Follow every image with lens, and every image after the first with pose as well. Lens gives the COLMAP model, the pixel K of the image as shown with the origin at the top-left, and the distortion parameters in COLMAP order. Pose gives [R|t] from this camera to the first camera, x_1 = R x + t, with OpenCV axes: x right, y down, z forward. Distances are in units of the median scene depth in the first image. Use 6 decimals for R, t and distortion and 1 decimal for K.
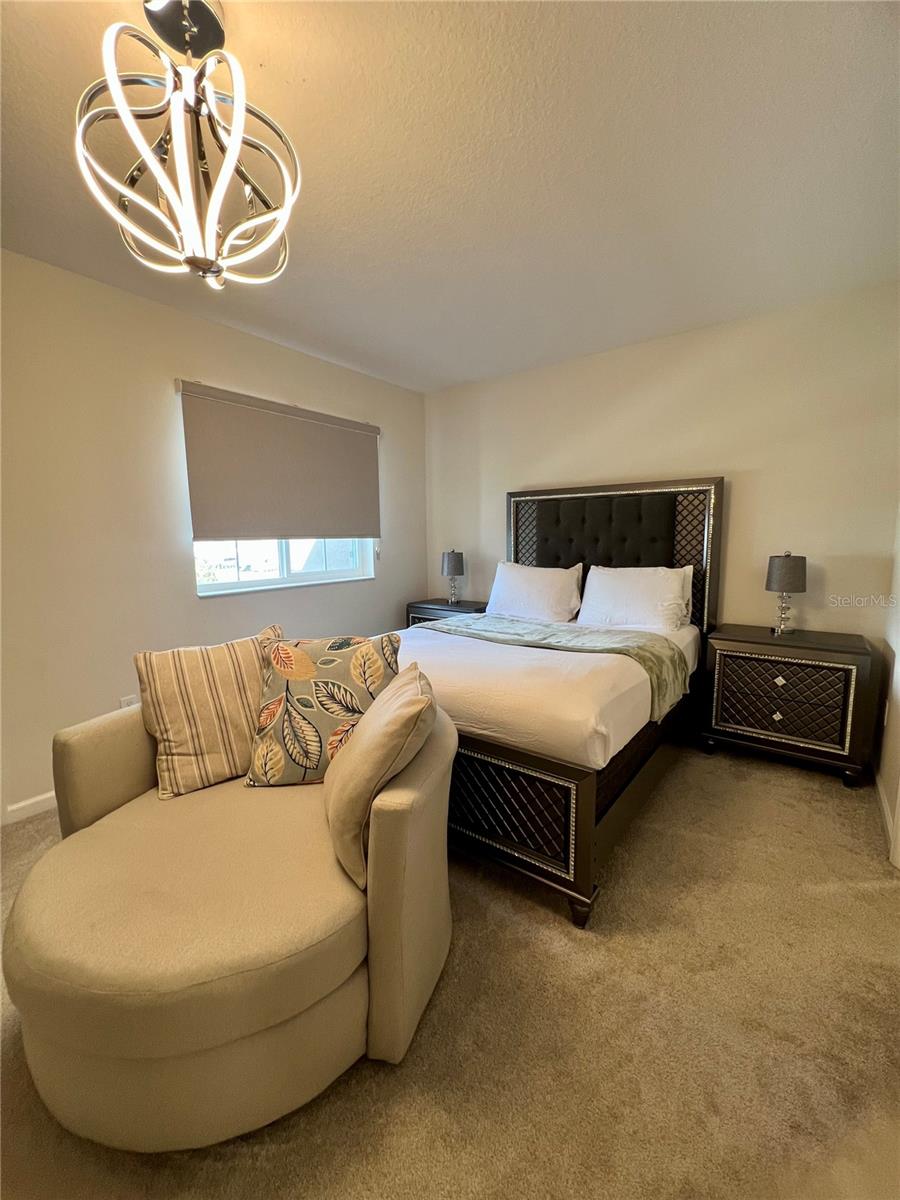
lens RADIAL K [[484.7, 0, 452.7], [0, 484.7, 599.4], [0, 0, 1]] dist [-0.004677, 0.000968]
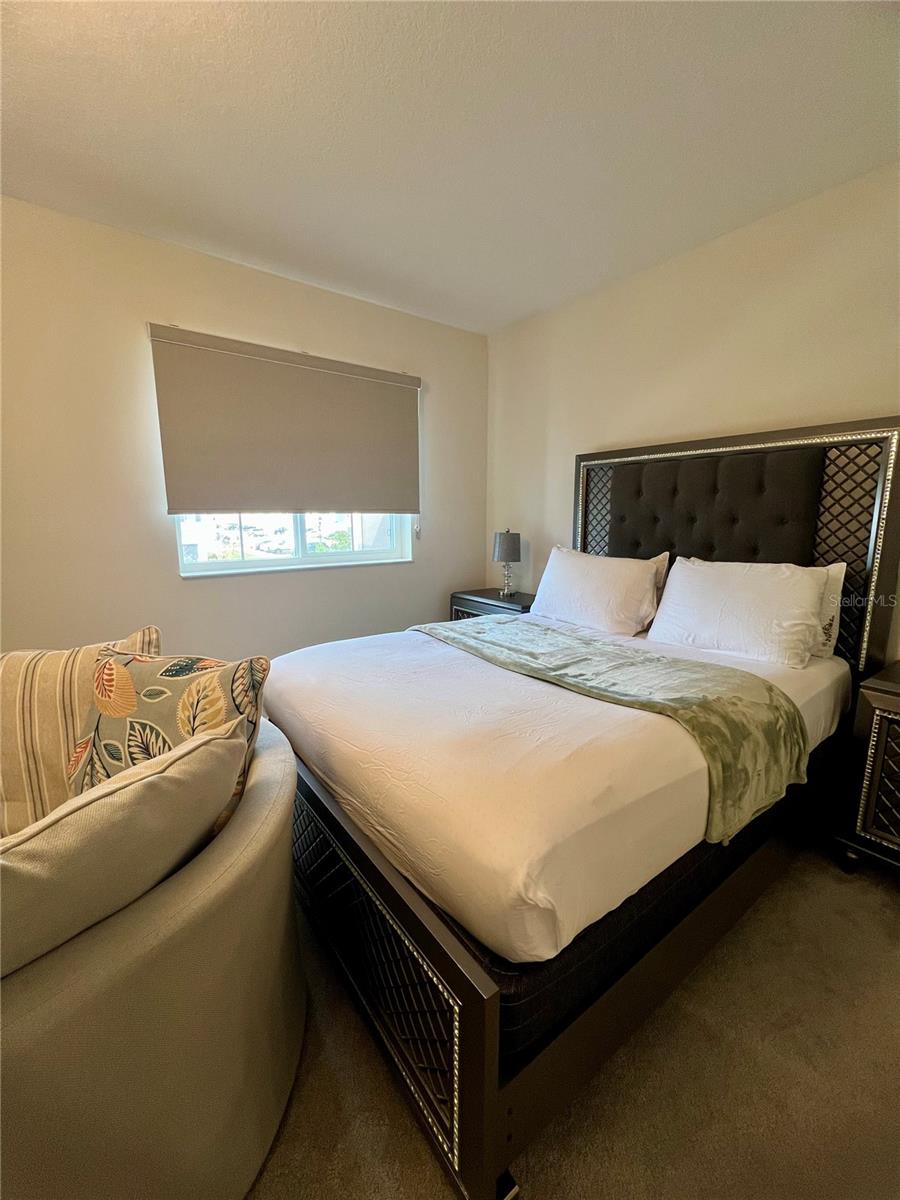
lens RADIAL K [[484.7, 0, 452.7], [0, 484.7, 597.9], [0, 0, 1]] dist [-0.004677, 0.000968]
pose [[0.961488, 0.058054, -0.268644, 0.180991], [-0.046548, 0.997713, 0.049008, -0.032619], [0.270875, -0.034616, 0.961992, 0.268453]]
